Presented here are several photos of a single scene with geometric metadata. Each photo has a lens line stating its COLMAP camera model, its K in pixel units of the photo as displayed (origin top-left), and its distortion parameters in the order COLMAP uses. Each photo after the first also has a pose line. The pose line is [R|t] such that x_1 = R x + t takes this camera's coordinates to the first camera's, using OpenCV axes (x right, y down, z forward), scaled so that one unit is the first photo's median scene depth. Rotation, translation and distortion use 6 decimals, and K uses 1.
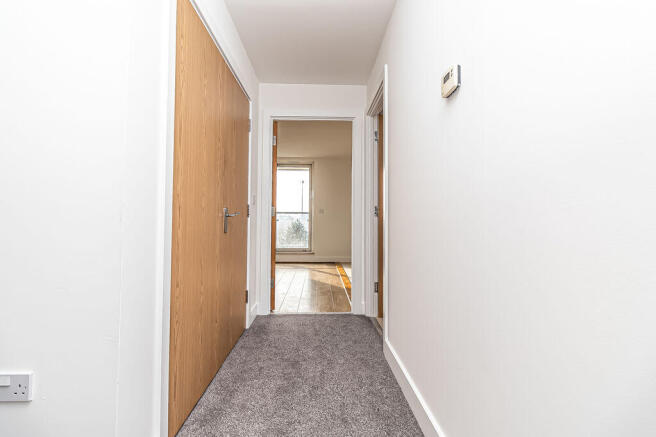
lens RADIAL K [[299.5, 0, 328.5], [0, 299.5, 210.7], [0, 0, 1]] dist [0.003085, 0.000518]
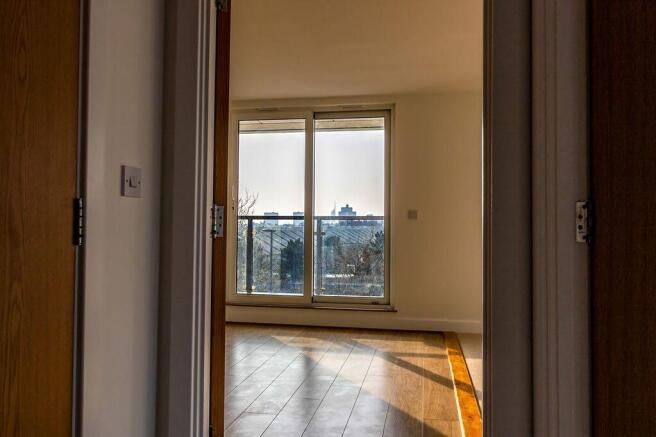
lens RADIAL K [[530.2, 0, 328.0], [0, 530.2, 218.5], [0, 0, 1]] dist [0.000910, 0.000067]
pose [[0.979527, -0.006289, -0.201214, 0.043172], [0.008059, 0.999936, 0.007980, -0.005551], [0.201151, -0.009438, 0.979515, 0.729107]]
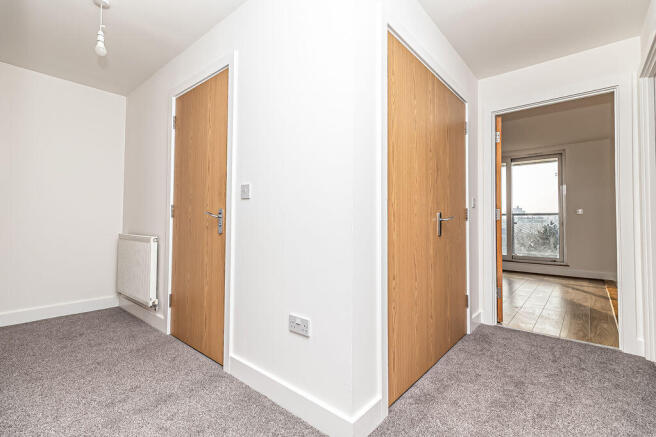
lens RADIAL K [[299.5, 0, 328.5], [0, 299.5, 210.7], [0, 0, 1]] dist [0.003085, 0.000518]
pose [[0.741237, -0.026456, -0.670722, 0.061331], [0.020442, 0.999649, -0.016839, -0.004835], [0.670932, -0.001230, 0.741518, -0.040918]]
